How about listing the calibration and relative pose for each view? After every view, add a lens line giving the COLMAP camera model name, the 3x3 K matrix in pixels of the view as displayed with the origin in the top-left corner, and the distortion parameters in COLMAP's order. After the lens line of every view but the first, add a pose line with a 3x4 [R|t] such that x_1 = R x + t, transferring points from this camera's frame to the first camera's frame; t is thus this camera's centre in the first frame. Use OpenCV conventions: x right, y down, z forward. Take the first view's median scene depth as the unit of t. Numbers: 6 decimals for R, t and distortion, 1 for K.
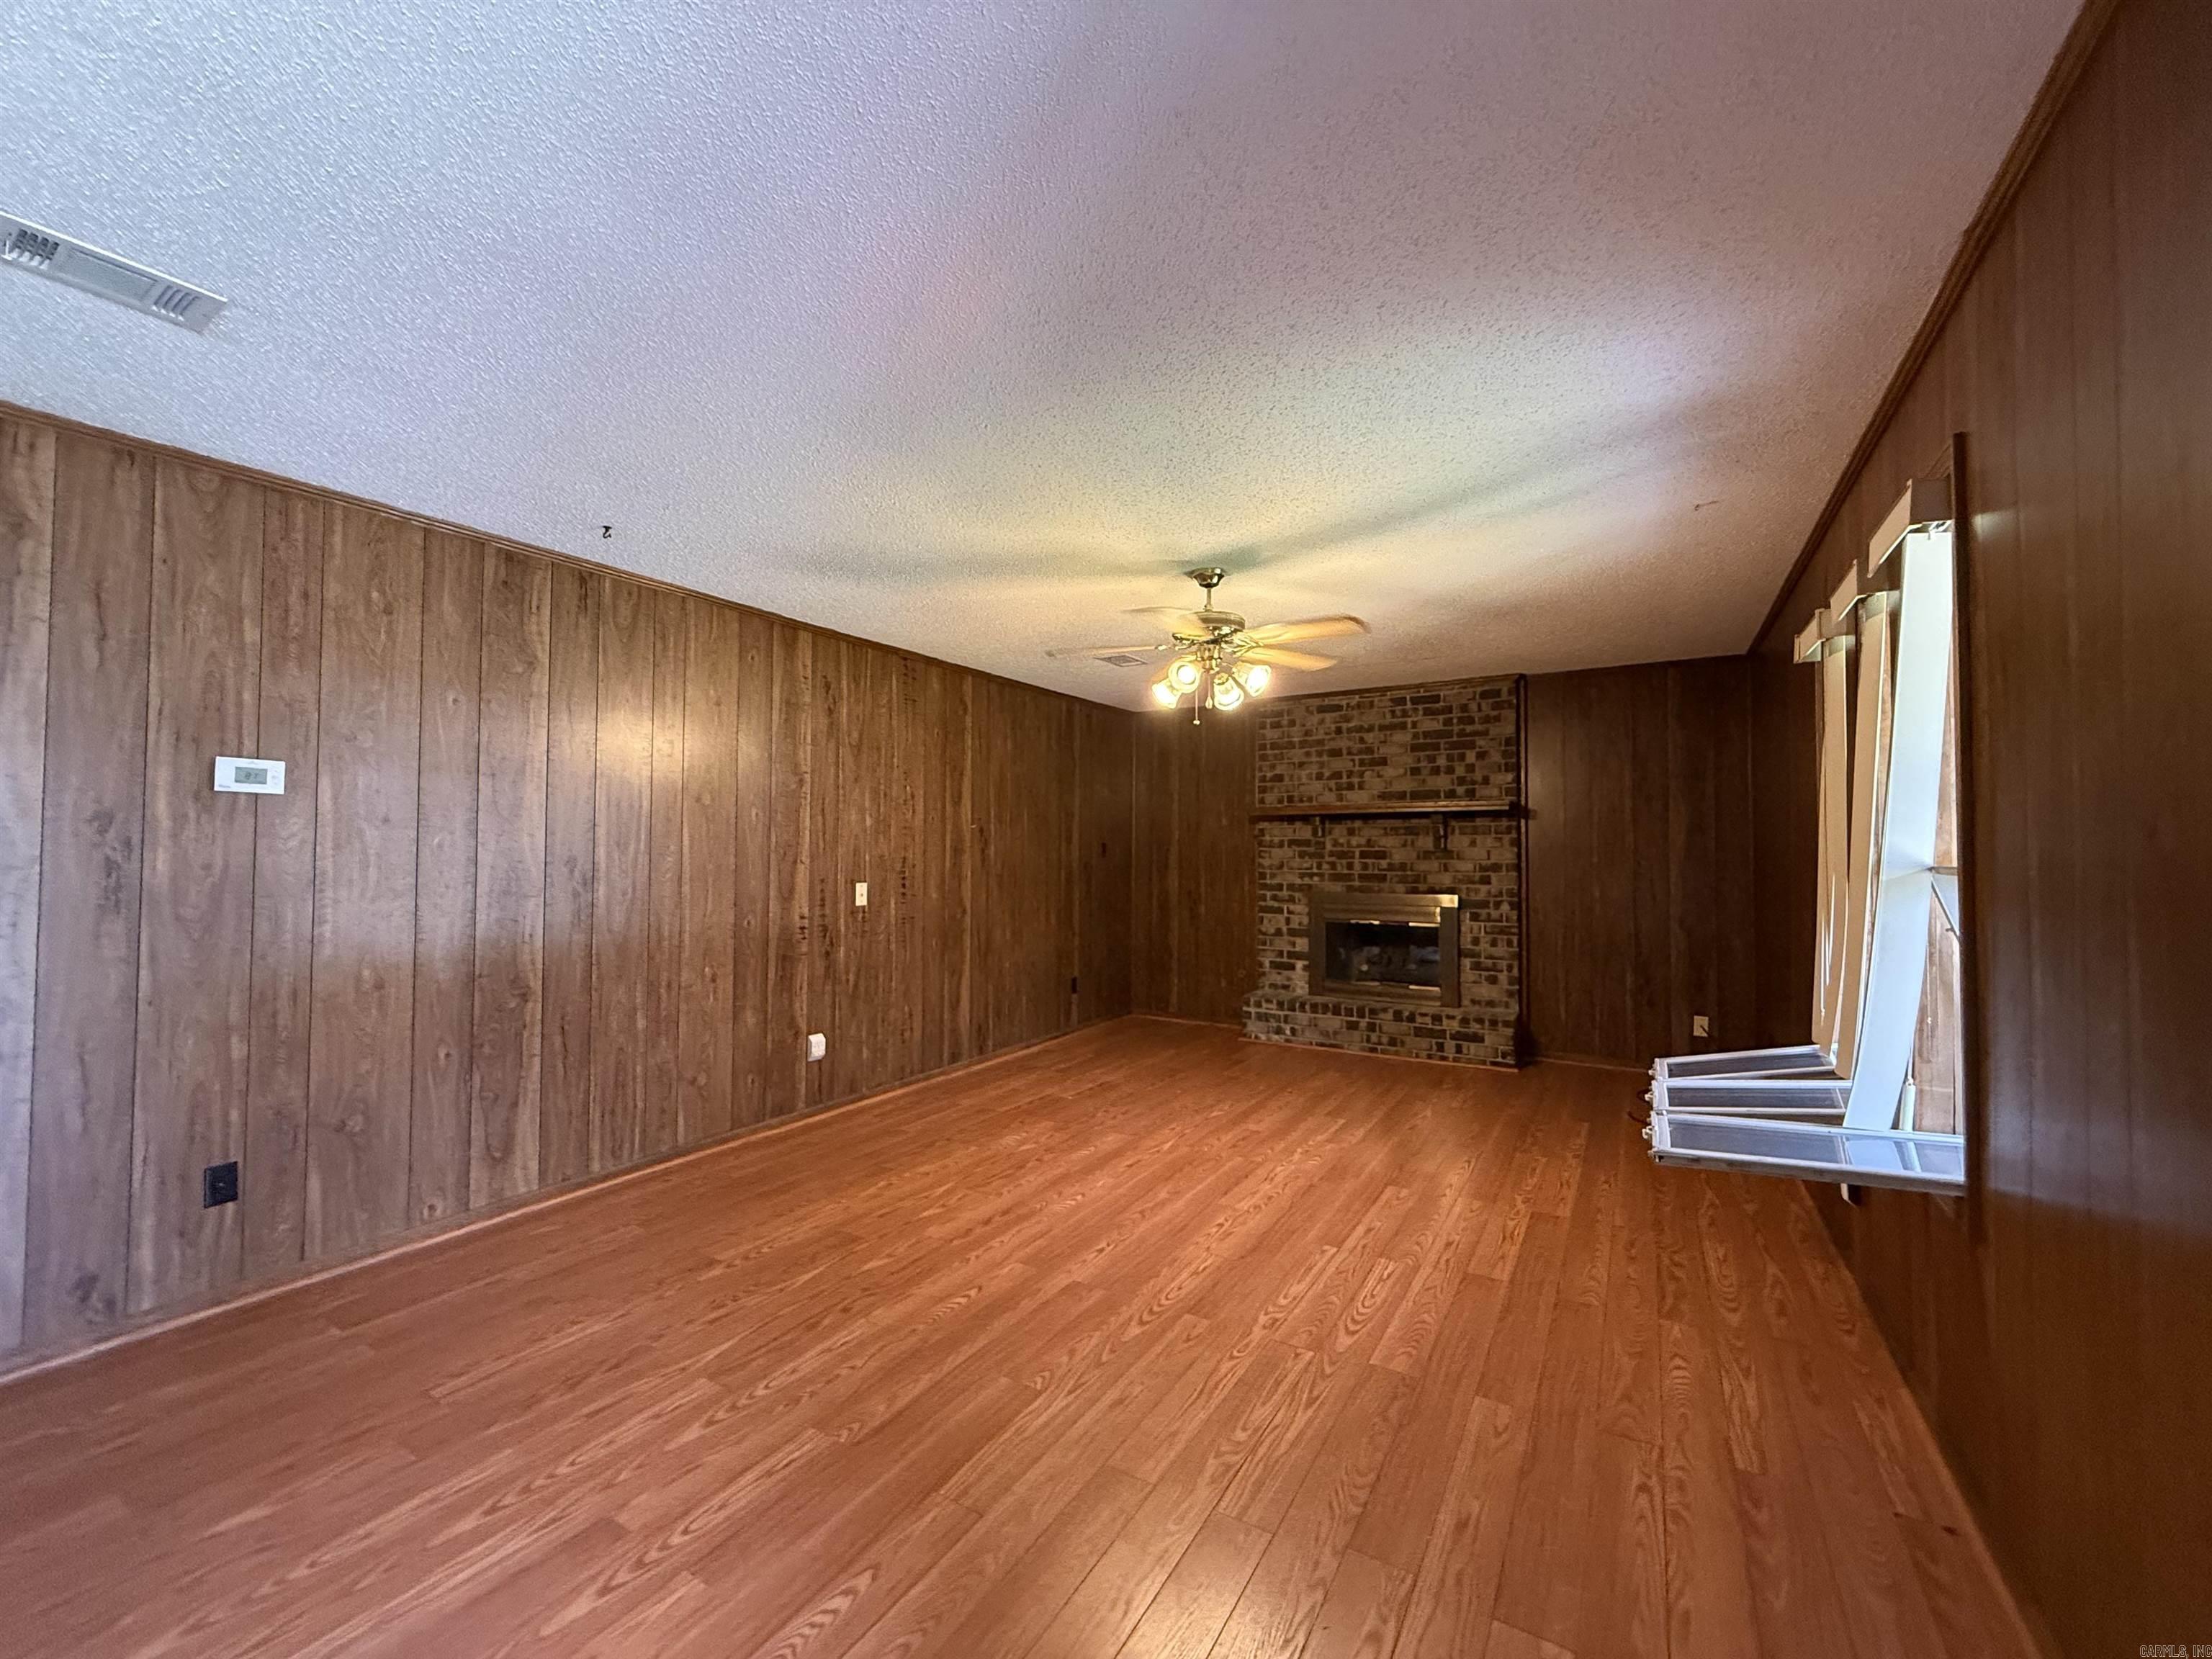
lens RADIAL K [[897.4, 0, 1103.3], [0, 897.4, 821.1], [0, 0, 1]] dist [0.000167, 0.000023]
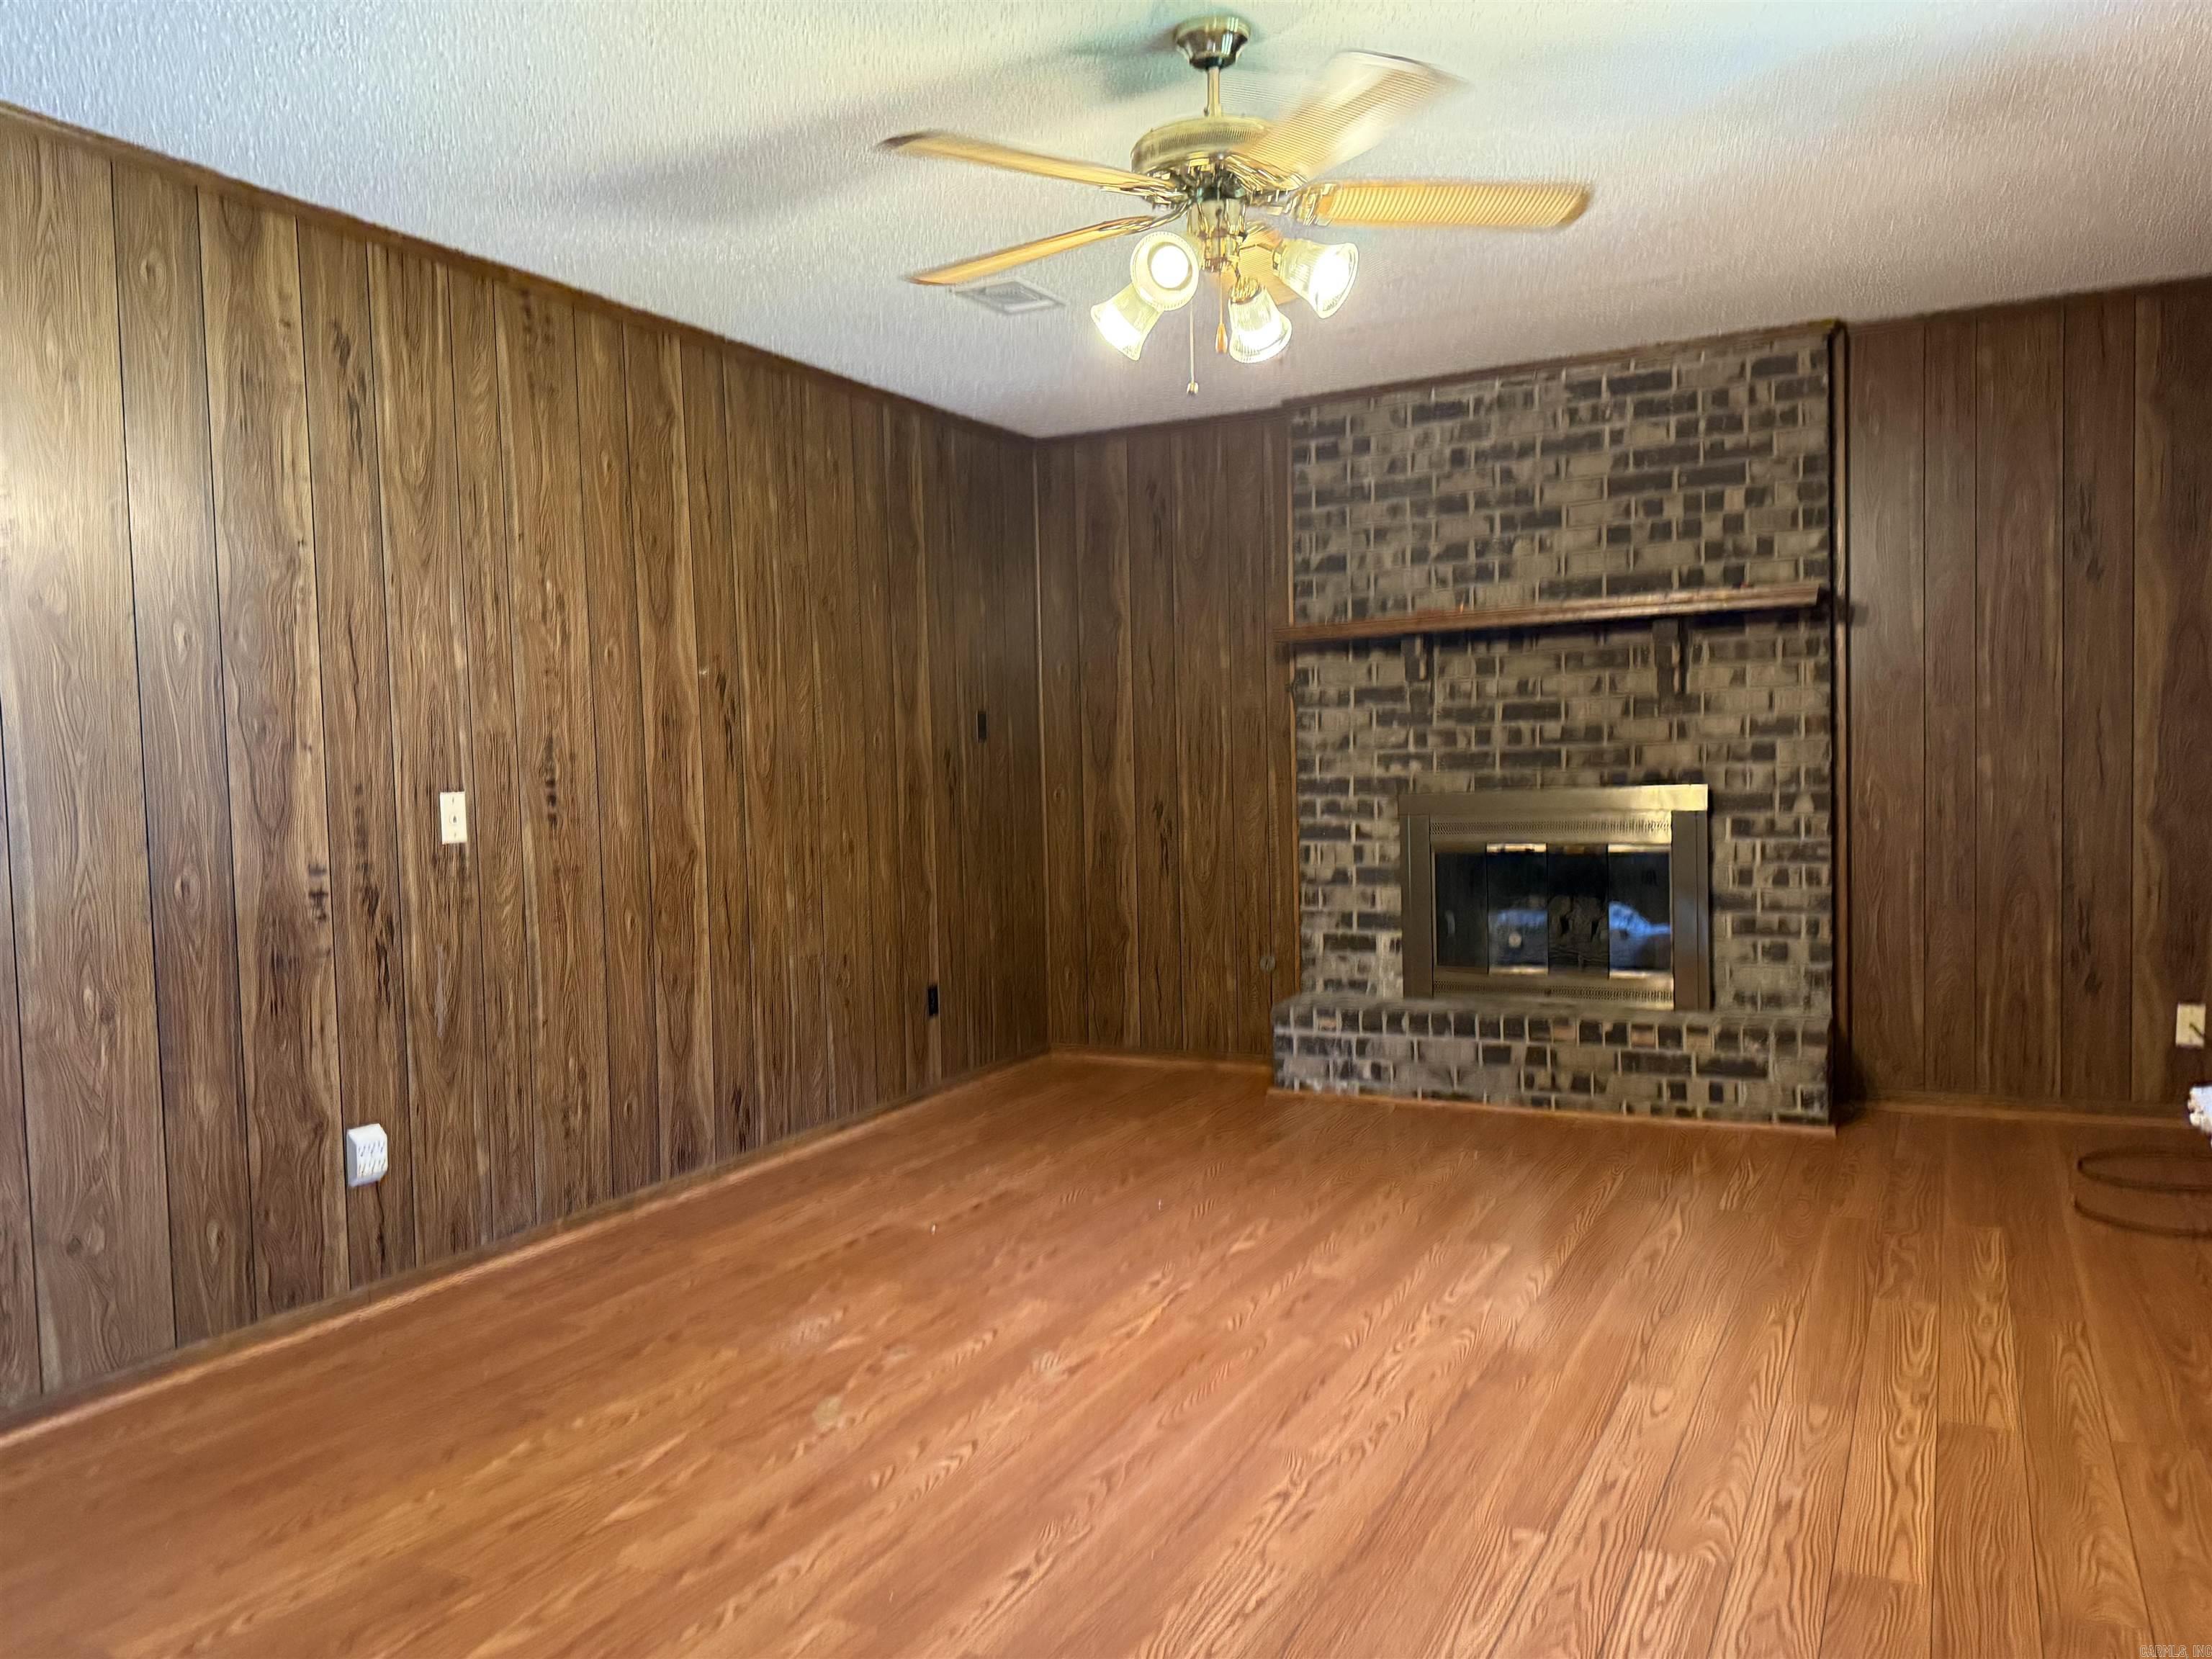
lens RADIAL K [[1658.5, 0, 1099.2], [0, 1658.5, 837.2], [0, 0, 1]] dist [0.160354, -0.286347]
pose [[0.996419, -0.035927, 0.076541, -0.010450], [0.029865, 0.996433, 0.078924, 0.034015], [-0.079104, -0.076355, 0.993938, 0.128752]]
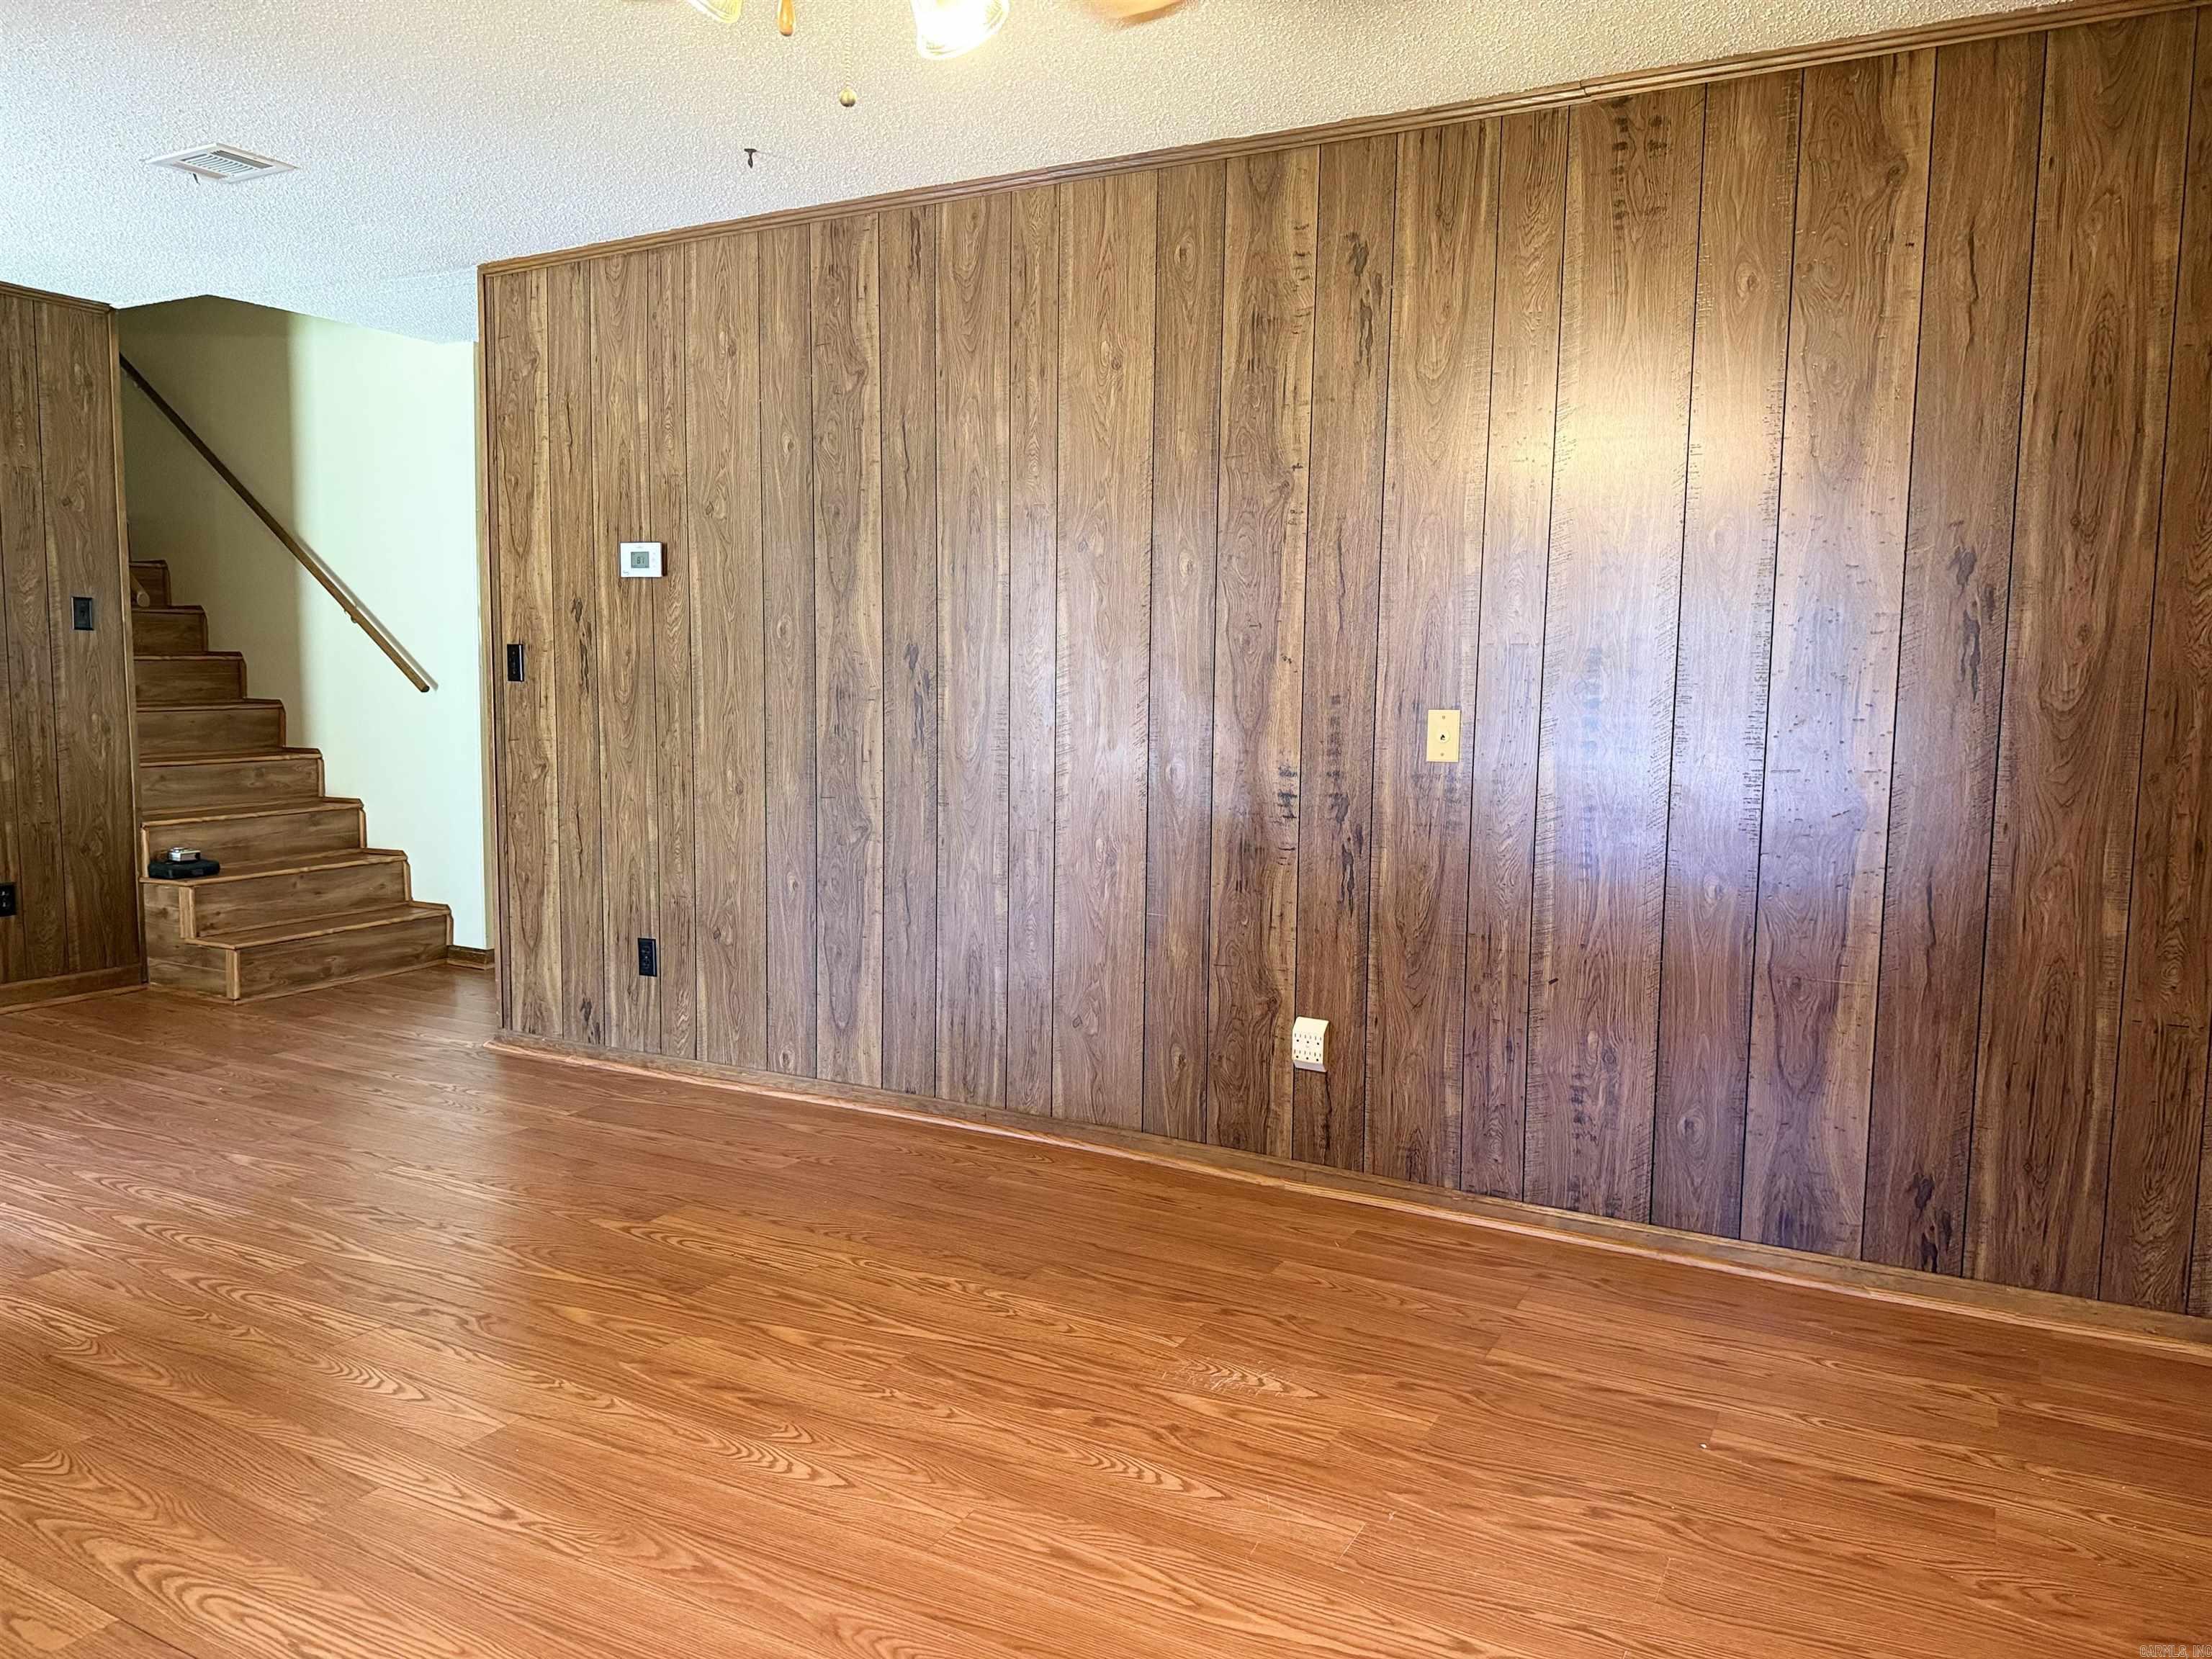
lens RADIAL K [[1581.5, 0, 1106.9], [0, 1581.5, 835.0], [0, 0, 1]] dist [0.089013, -0.129003]
pose [[0.037965, 0.101476, -0.994113, 0.498074], [0.023500, 0.994465, 0.102409, 0.048617], [0.999003, -0.027249, 0.035370, 0.840188]]
